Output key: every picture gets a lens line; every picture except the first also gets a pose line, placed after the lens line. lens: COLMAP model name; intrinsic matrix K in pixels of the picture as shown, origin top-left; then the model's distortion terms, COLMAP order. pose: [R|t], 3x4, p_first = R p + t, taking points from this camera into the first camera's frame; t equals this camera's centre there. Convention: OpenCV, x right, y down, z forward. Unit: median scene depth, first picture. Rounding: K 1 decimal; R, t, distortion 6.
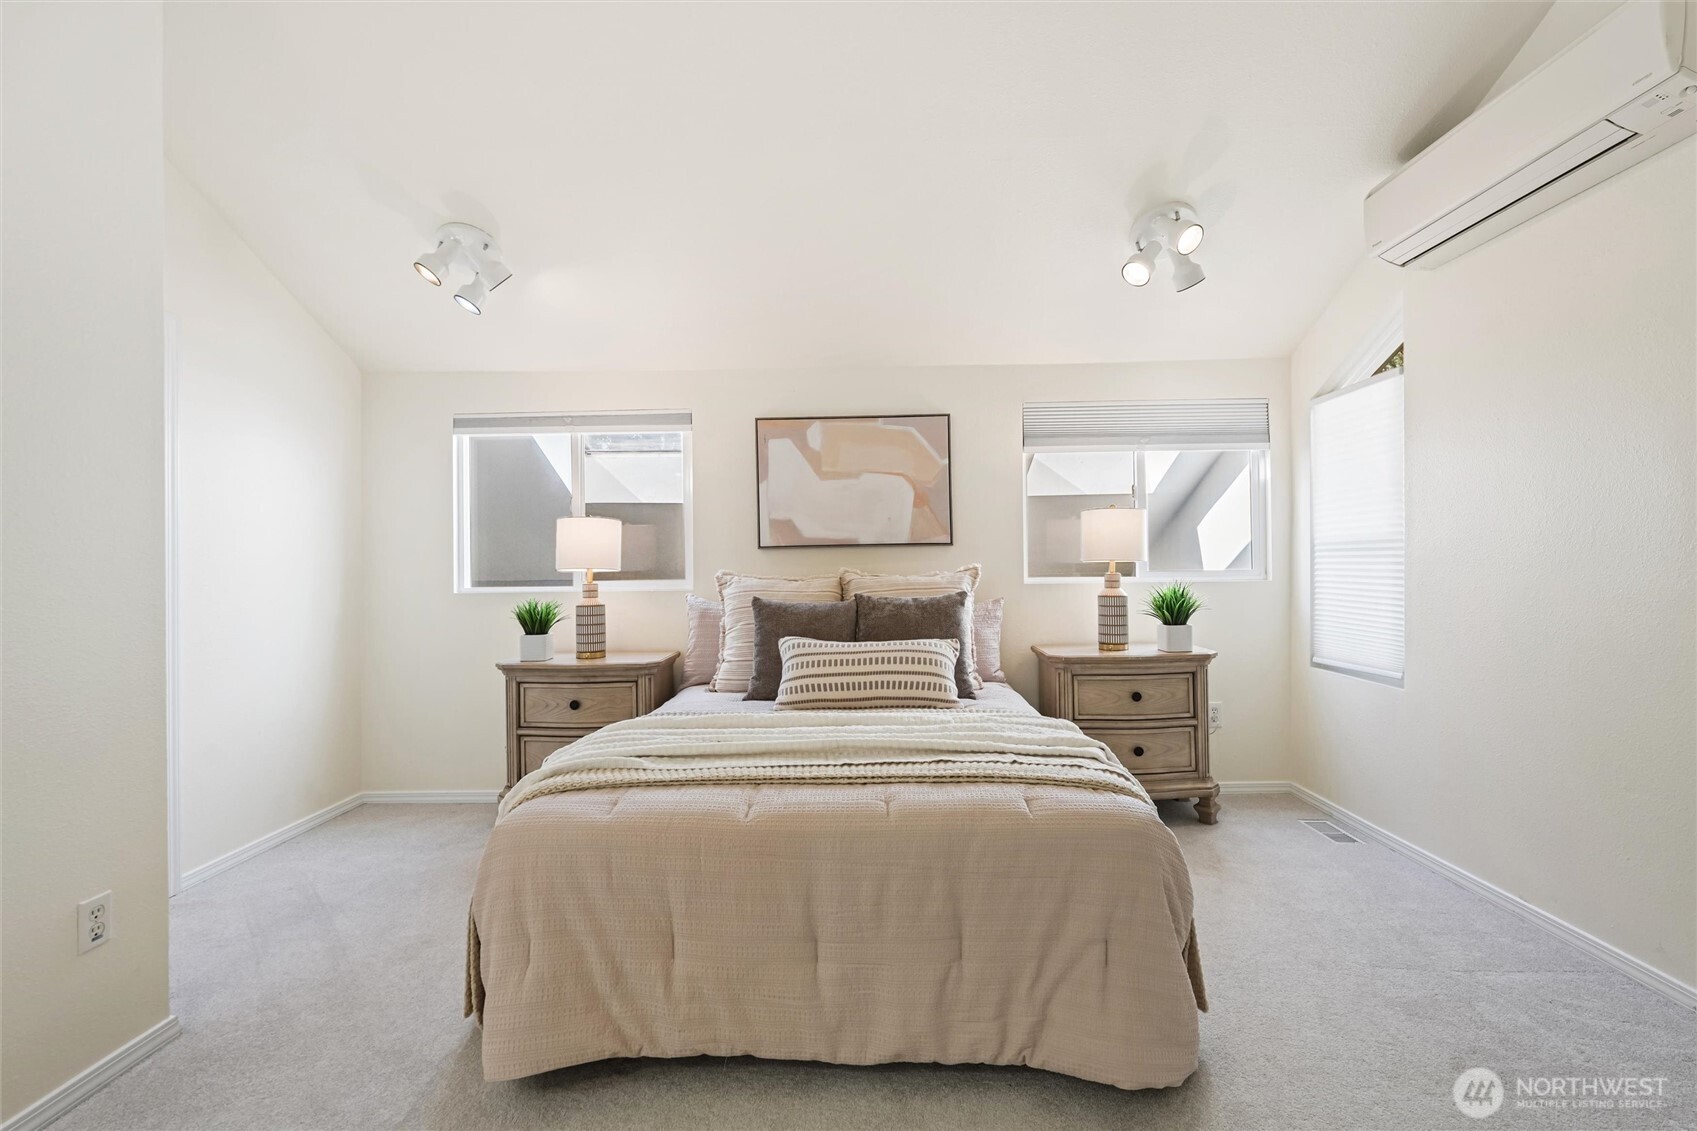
lens RADIAL K [[769.7, 0, 855.4], [0, 769.7, 571.3], [0, 0, 1]] dist [0.004059, 0.000569]
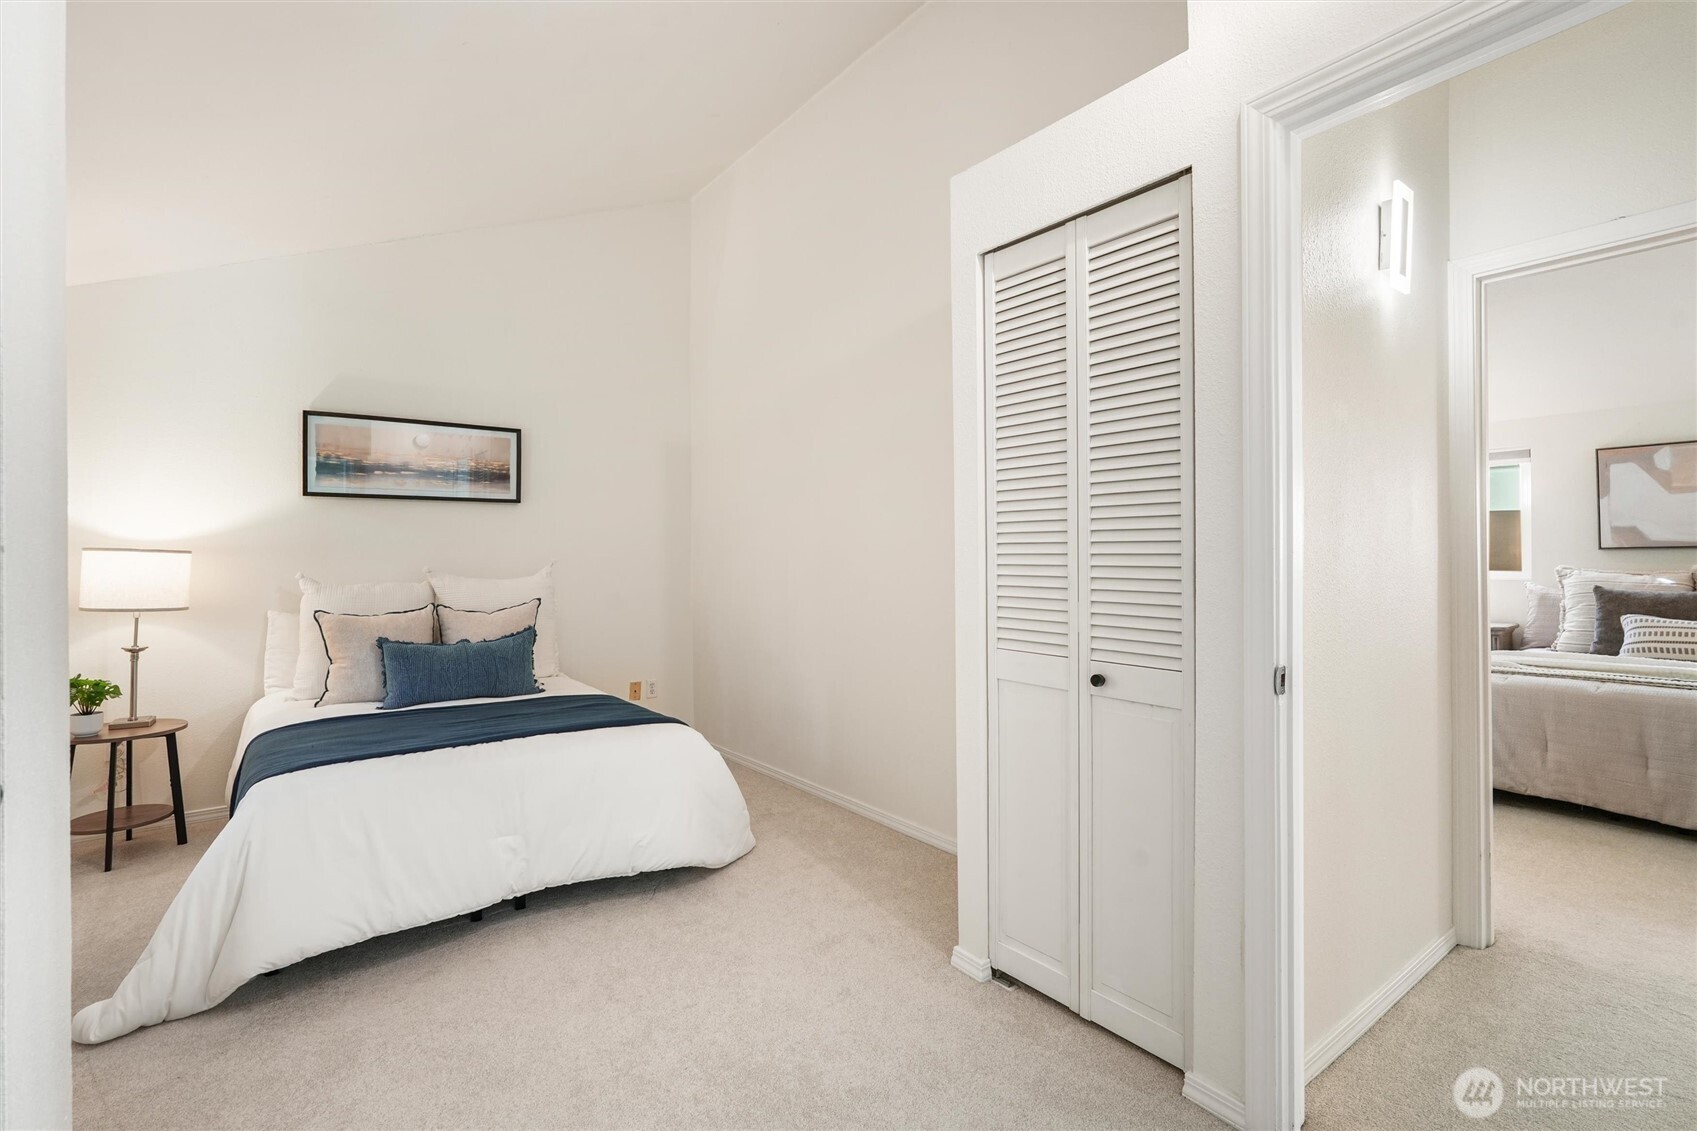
lens RADIAL K [[742.2, 0, 847.8], [0, 742.2, 553.8], [0, 0, 1]] dist [-0.001160, -0.000071]
pose [[0.615776, 0.002273, -0.787918, 0.087365], [-0.011814, 0.999910, -0.006348, 0.000703], [0.787833, 0.013217, 0.615747, -0.849493]]
